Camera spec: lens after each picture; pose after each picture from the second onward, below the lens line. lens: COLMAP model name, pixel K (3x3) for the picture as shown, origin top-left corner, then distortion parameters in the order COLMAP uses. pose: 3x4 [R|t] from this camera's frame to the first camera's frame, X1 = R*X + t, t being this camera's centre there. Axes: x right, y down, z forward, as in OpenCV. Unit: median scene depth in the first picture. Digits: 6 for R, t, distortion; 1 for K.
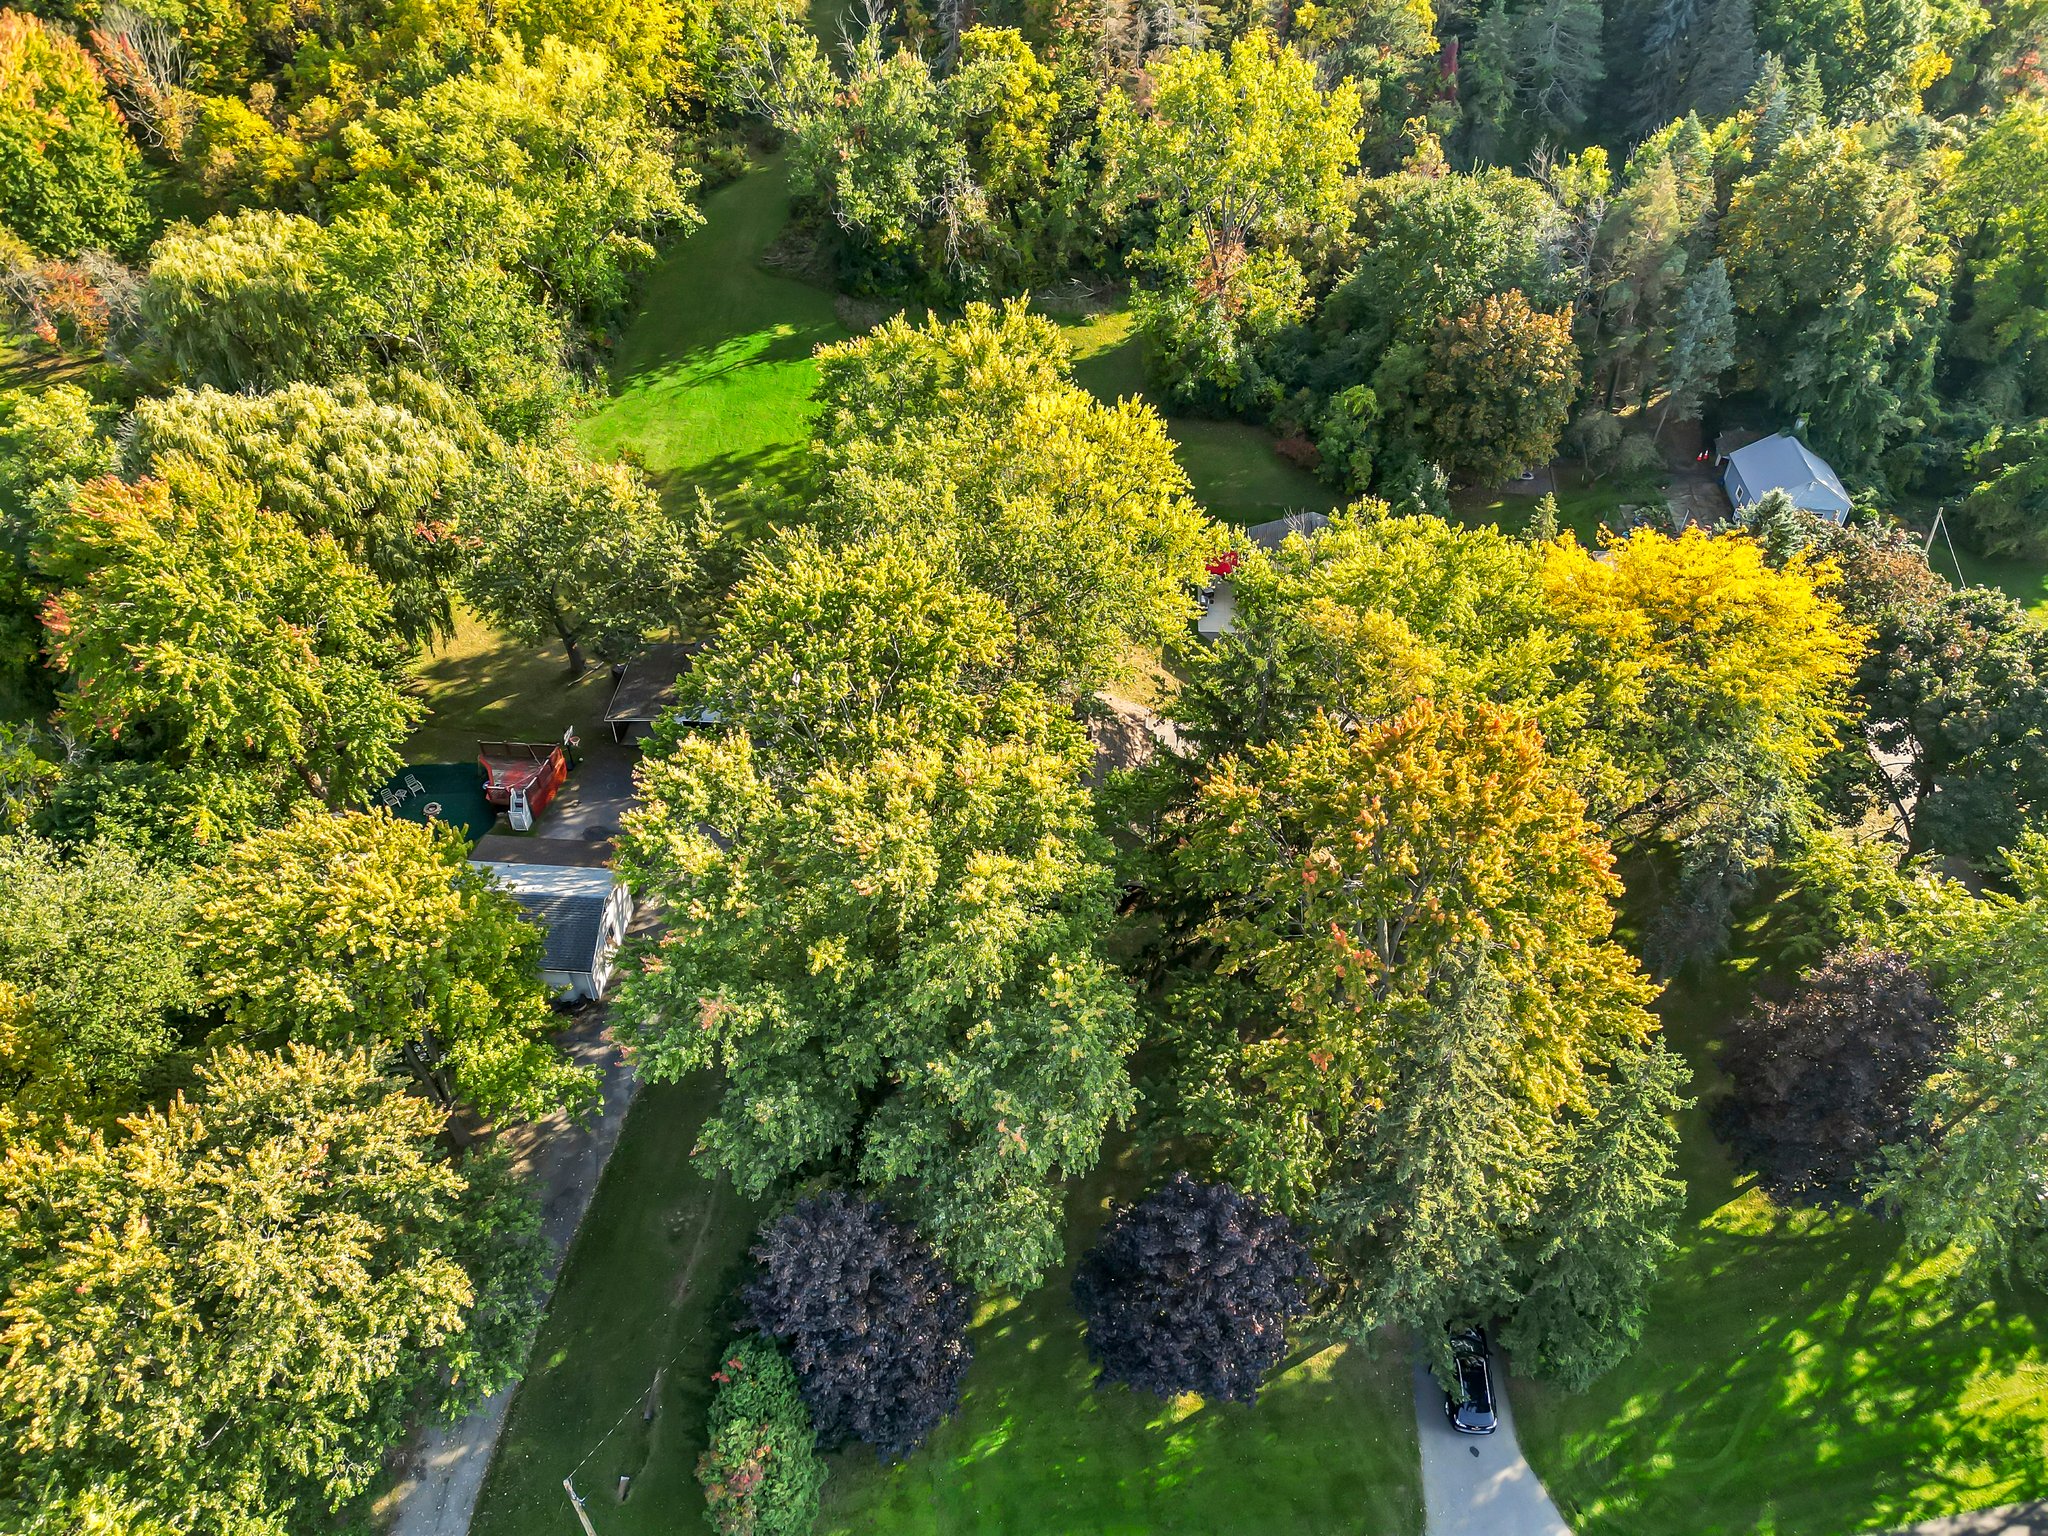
lens RADIAL K [[1483.7, 0, 1023.6], [0, 1483.7, 774.3], [0, 0, 1]] dist [0.070614, -0.064479]
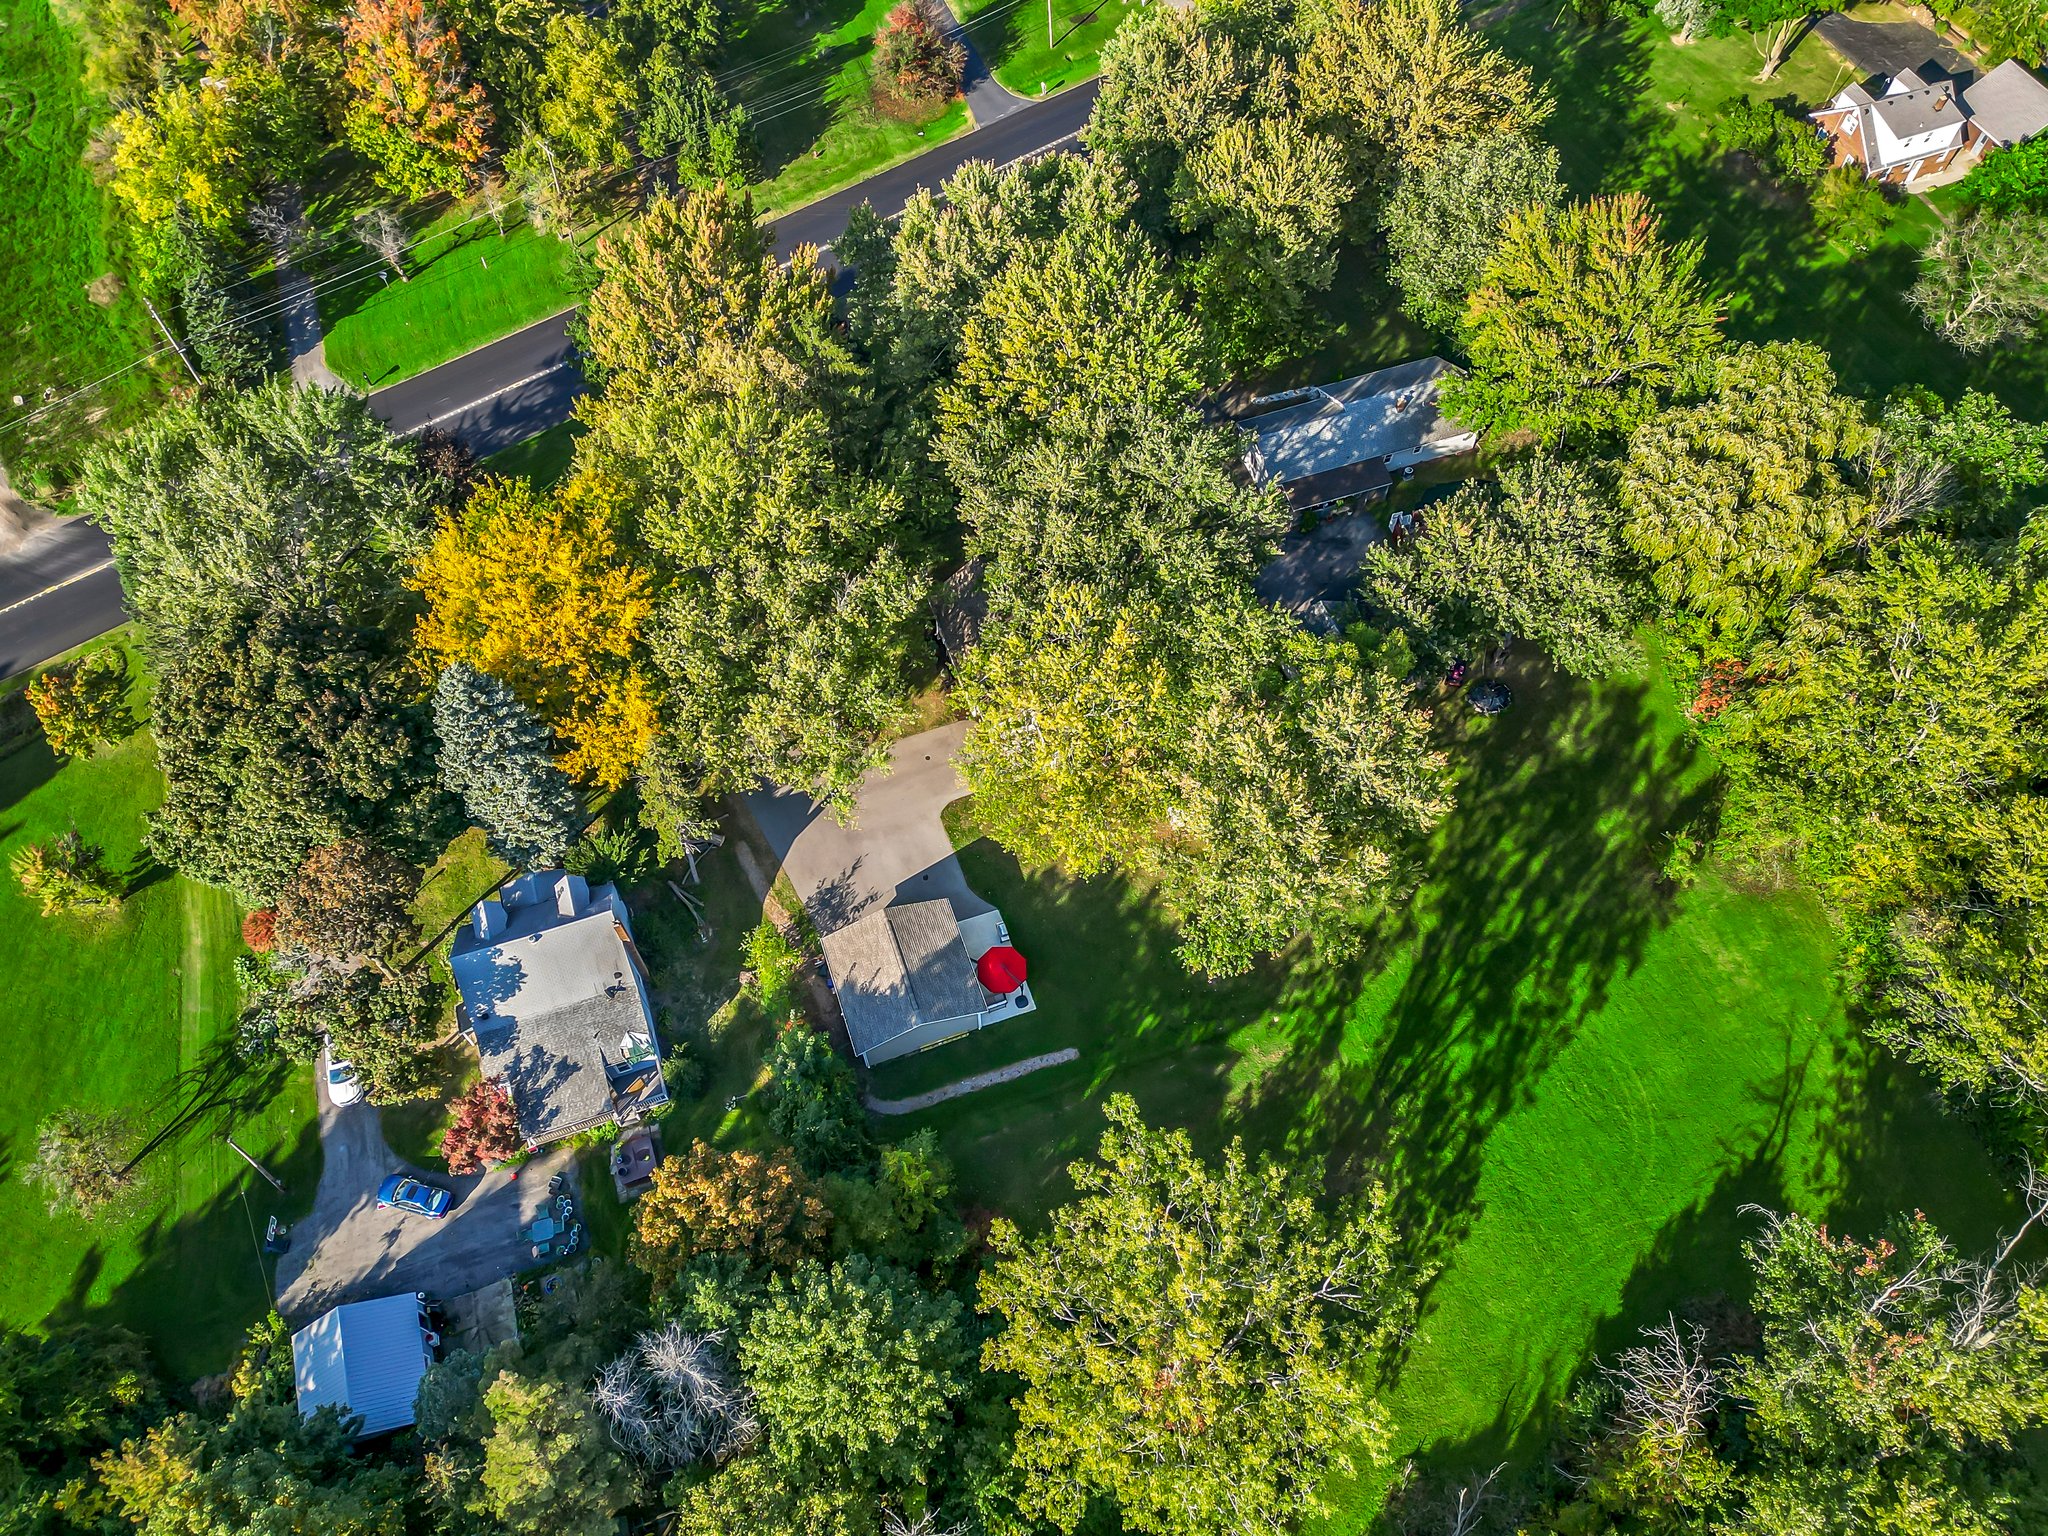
lens RADIAL K [[1487.2, 0, 1026.6], [0, 1487.2, 773.2], [0, 0, 1]] dist [0.077506, -0.086721]
pose [[-0.914611, 0.354513, -0.194441, 0.274523], [-0.261526, -0.151929, 0.953164, -1.077336], [0.308368, 0.922626, 0.231670, 0.728088]]
